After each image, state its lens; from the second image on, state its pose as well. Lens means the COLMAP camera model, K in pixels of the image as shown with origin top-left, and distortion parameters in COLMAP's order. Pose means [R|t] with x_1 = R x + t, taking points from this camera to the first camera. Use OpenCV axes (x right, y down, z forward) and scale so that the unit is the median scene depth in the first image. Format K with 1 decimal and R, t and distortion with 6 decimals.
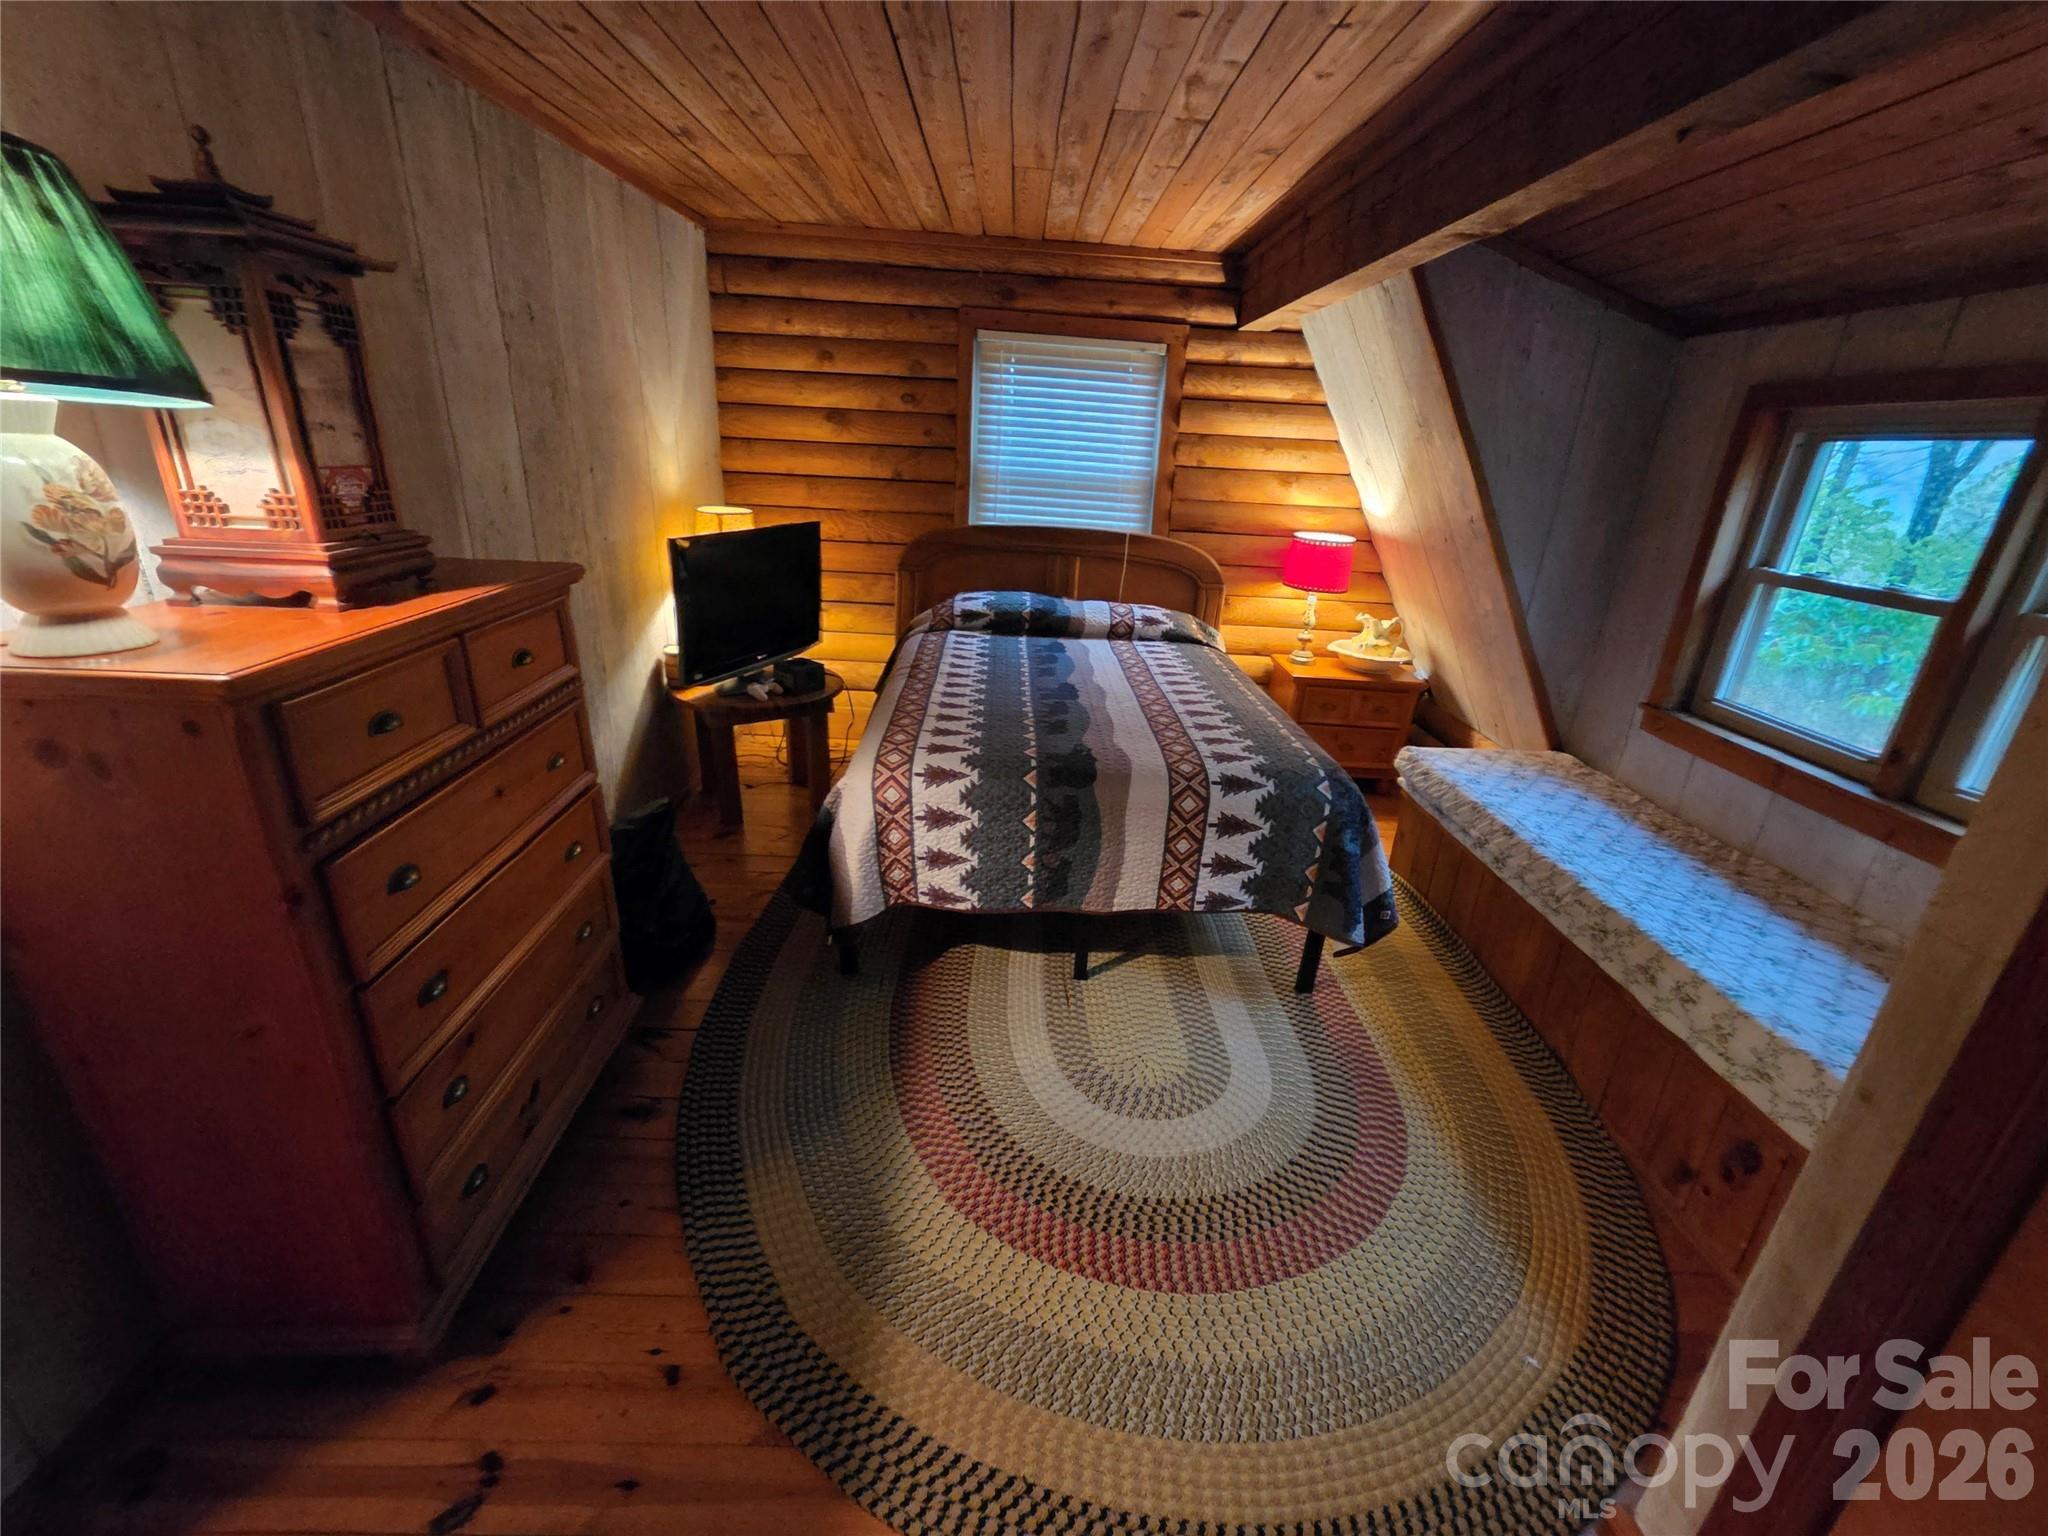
lens RADIAL K [[857.0, 0, 1031.1], [0, 857.0, 775.3], [0, 0, 1]] dist [0.000165, 0.000095]
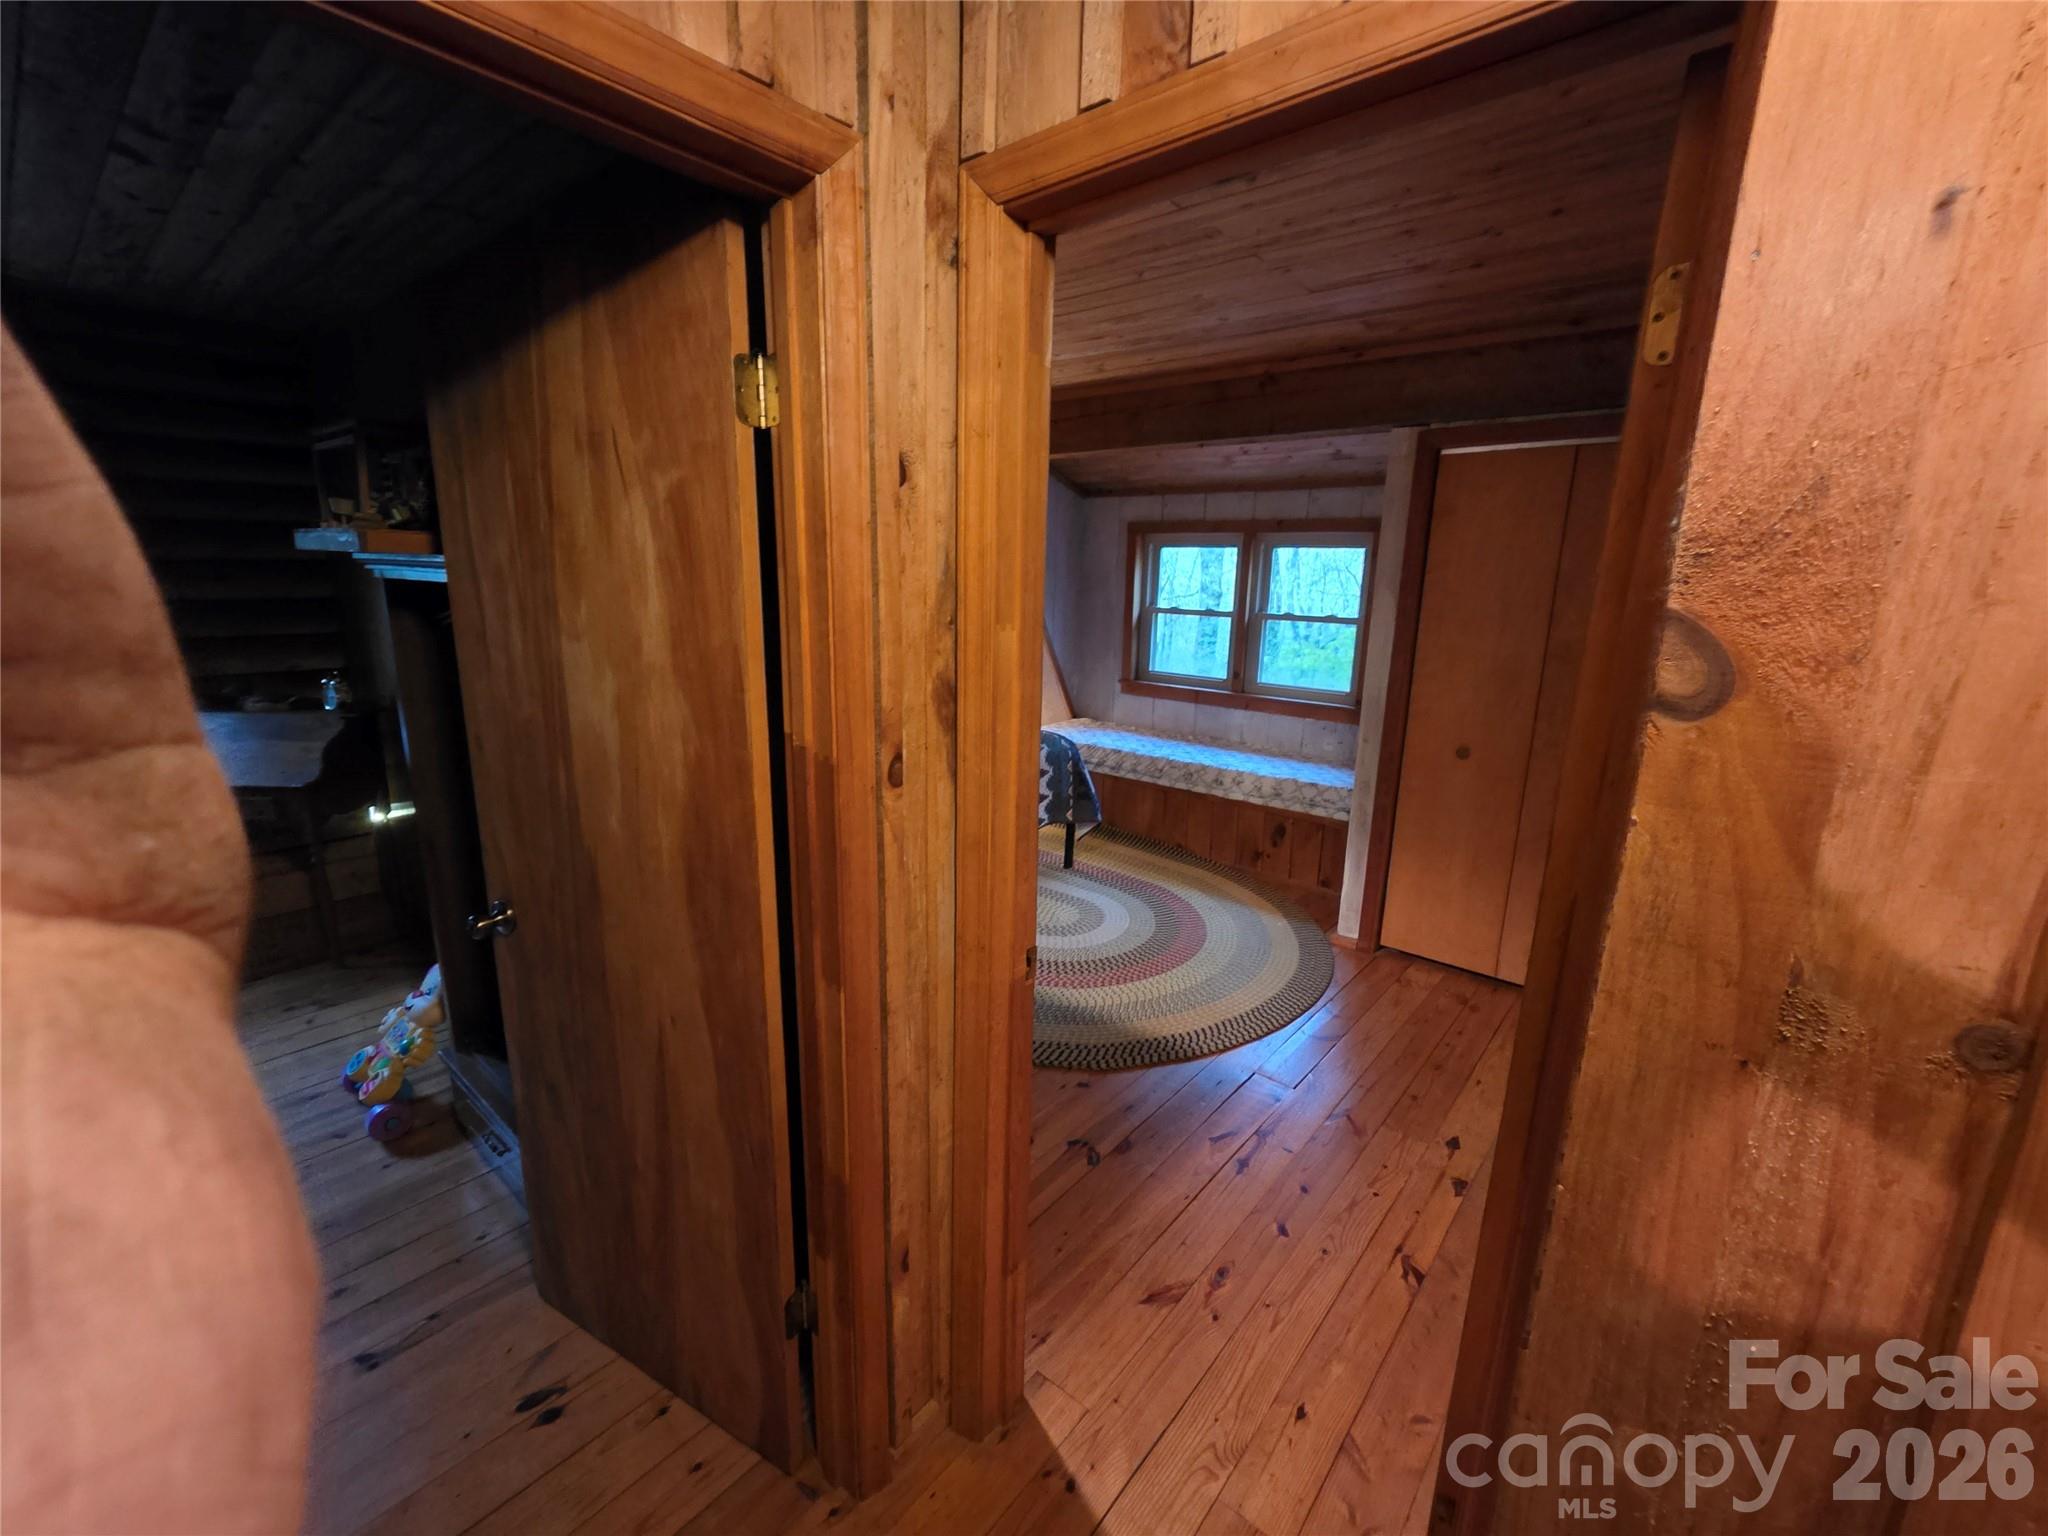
lens RADIAL K [[857.0, 0, 1031.1], [0, 857.0, 775.3], [0, 0, 1]] dist [0.000165, 0.000095]
pose [[0.644176, -0.216445, 0.733613, -1.024187], [0.289946, 0.956643, 0.027650, 0.010647], [-0.707791, 0.194897, 0.679005, -0.145401]]
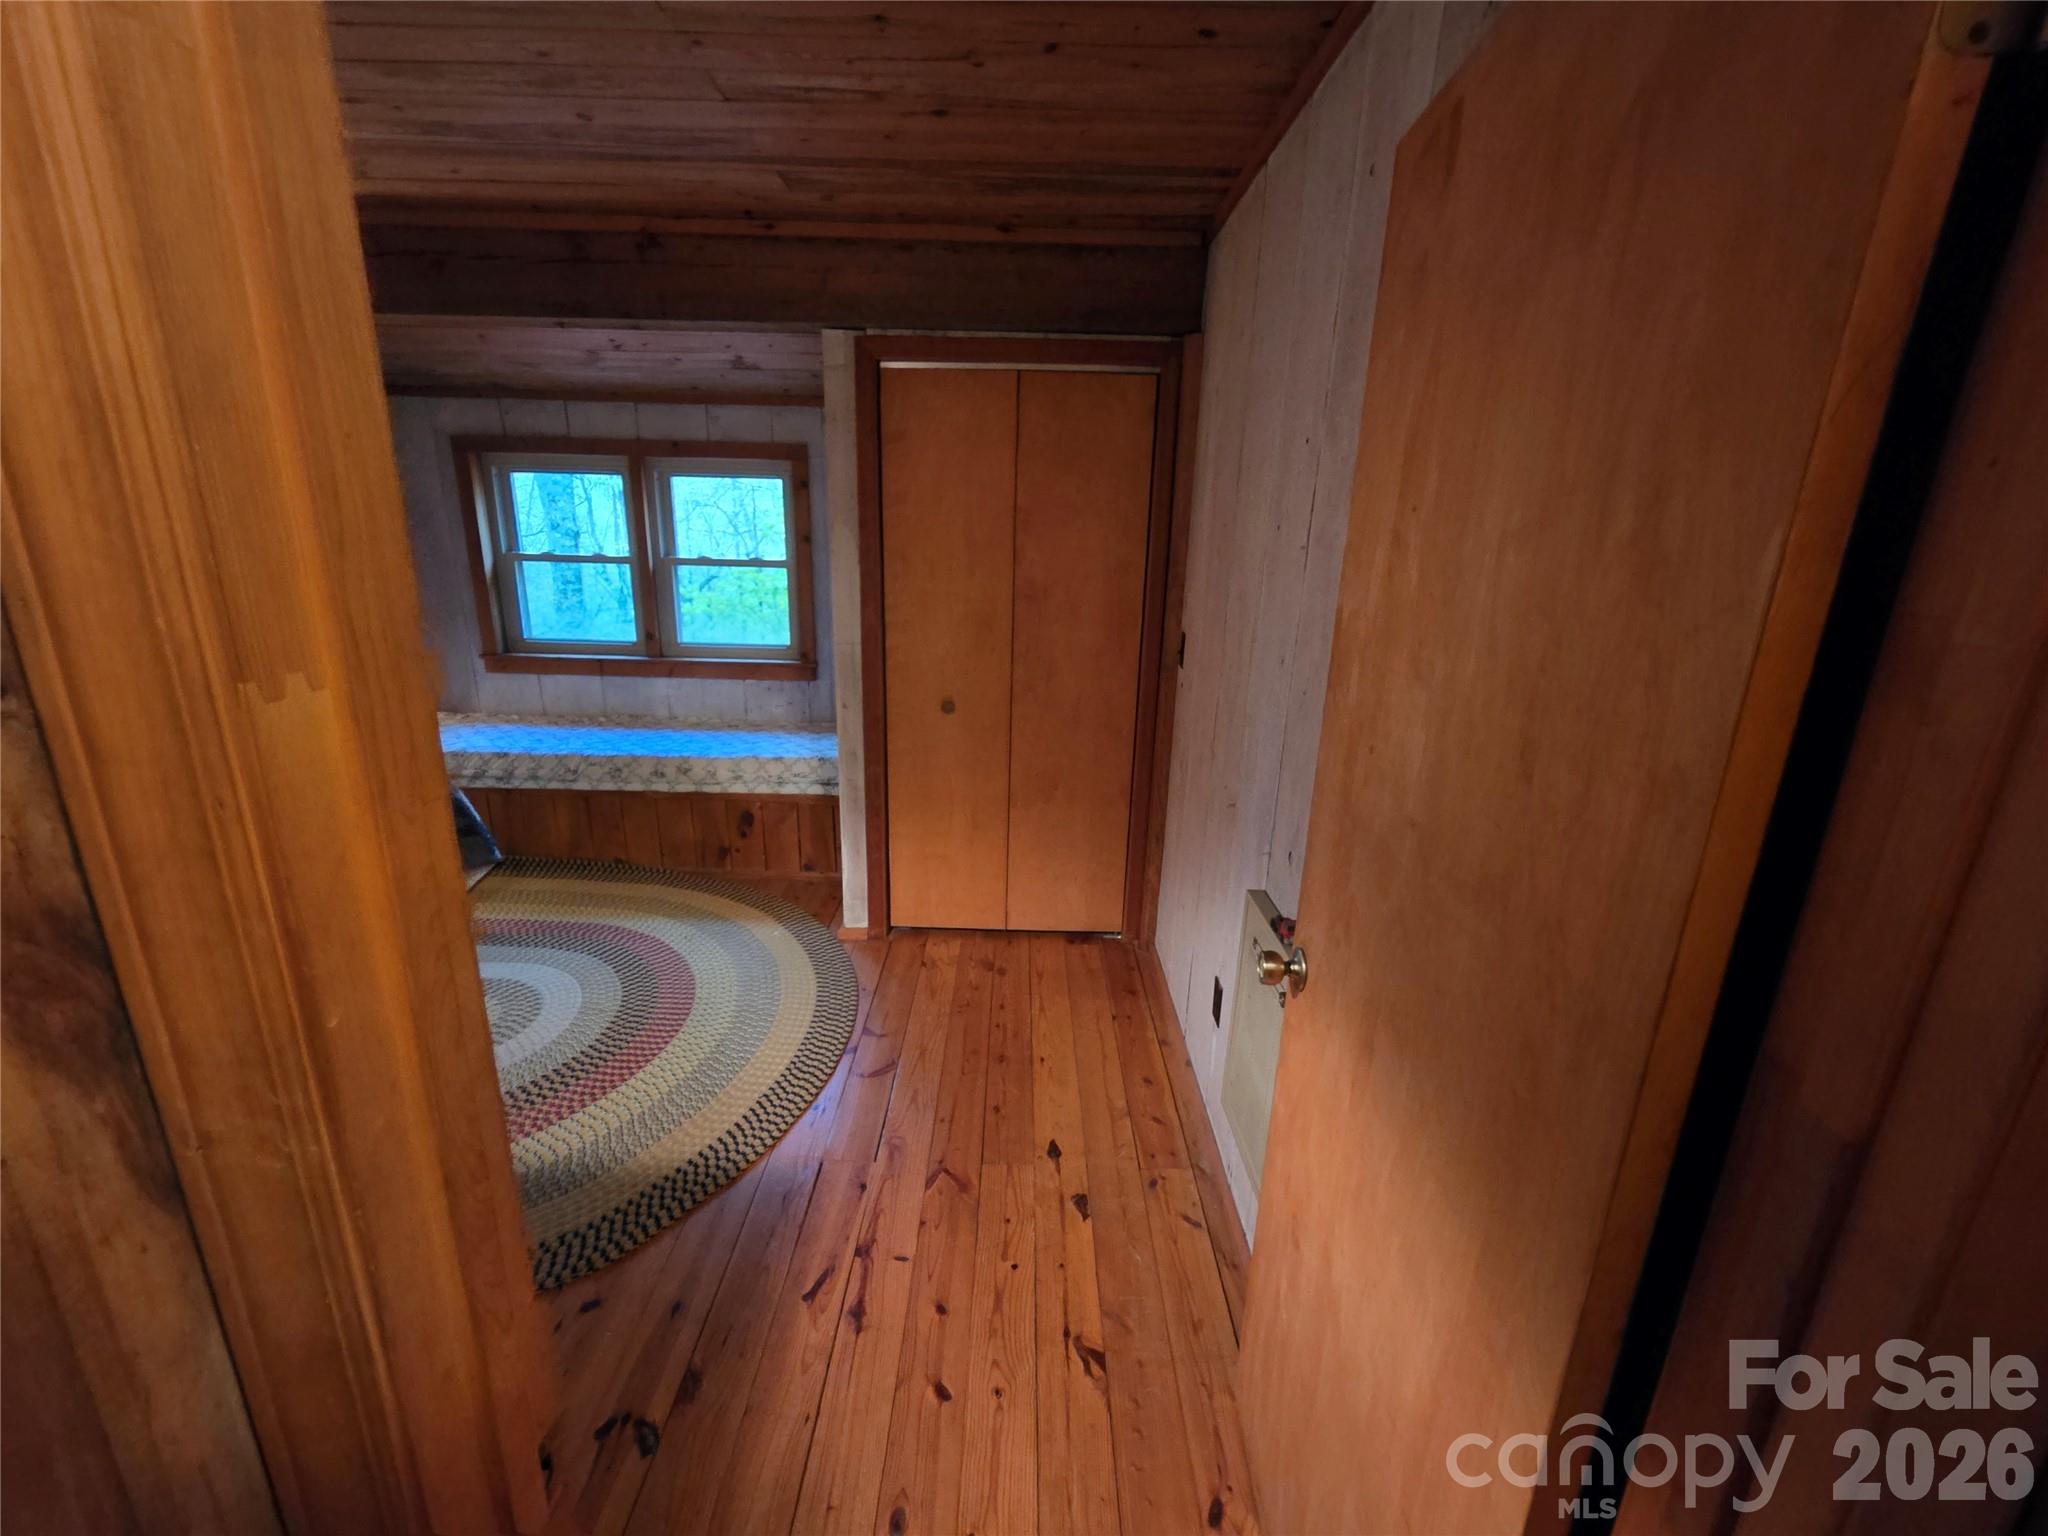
lens RADIAL K [[851.7, 0, 1024.0], [0, 851.7, 768.0], [0, 0, 1]] dist [-0.003121, -0.000266]
pose [[0.006584, -0.329352, 0.944184, -0.783117], [0.340998, 0.888350, 0.307498, -0.052527], [-0.940041, 0.319941, 0.118157, 0.061230]]
